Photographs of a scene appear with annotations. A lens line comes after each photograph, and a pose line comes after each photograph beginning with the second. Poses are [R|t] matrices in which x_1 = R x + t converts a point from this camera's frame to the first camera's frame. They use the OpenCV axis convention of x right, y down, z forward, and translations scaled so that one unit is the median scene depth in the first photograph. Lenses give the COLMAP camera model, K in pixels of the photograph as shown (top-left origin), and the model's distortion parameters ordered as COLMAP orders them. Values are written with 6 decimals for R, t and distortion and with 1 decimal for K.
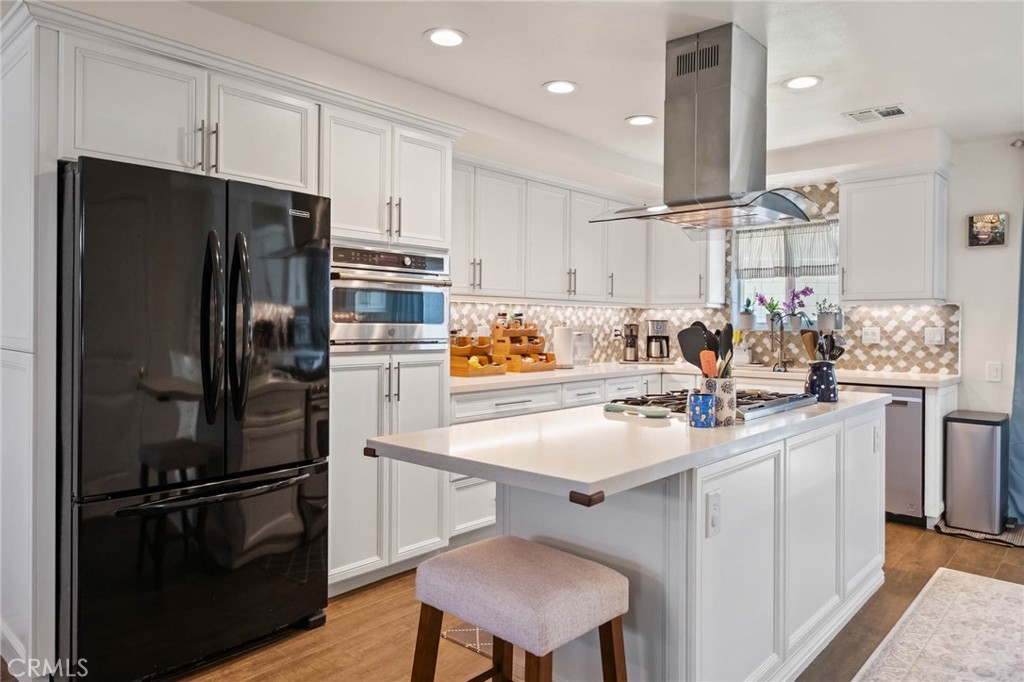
lens RADIAL K [[676.8, 0, 511.8], [0, 676.8, 336.4], [0, 0, 1]] dist [0.002200, 0.000226]
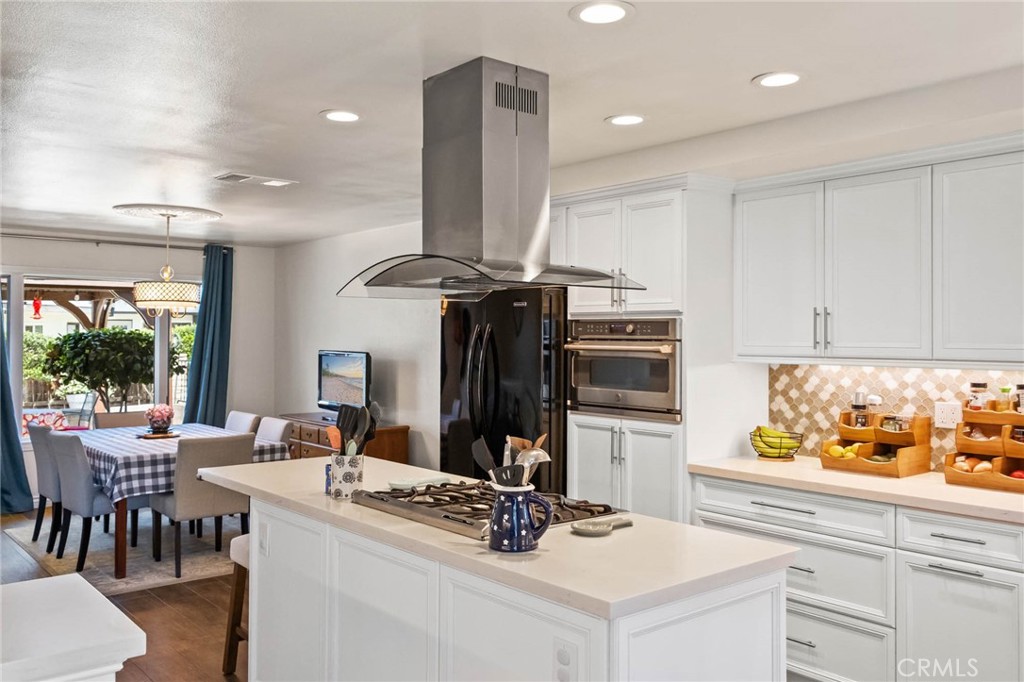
lens RADIAL K [[836.5, 0, 512.4], [0, 836.5, 339.8], [0, 0, 1]] dist [0.004597, 0.002074]
pose [[-0.118859, -0.002492, -0.992908, 0.883967], [-0.024022, 0.999711, 0.000367, -0.072051], [0.992621, 0.023895, -0.118884, 0.777969]]
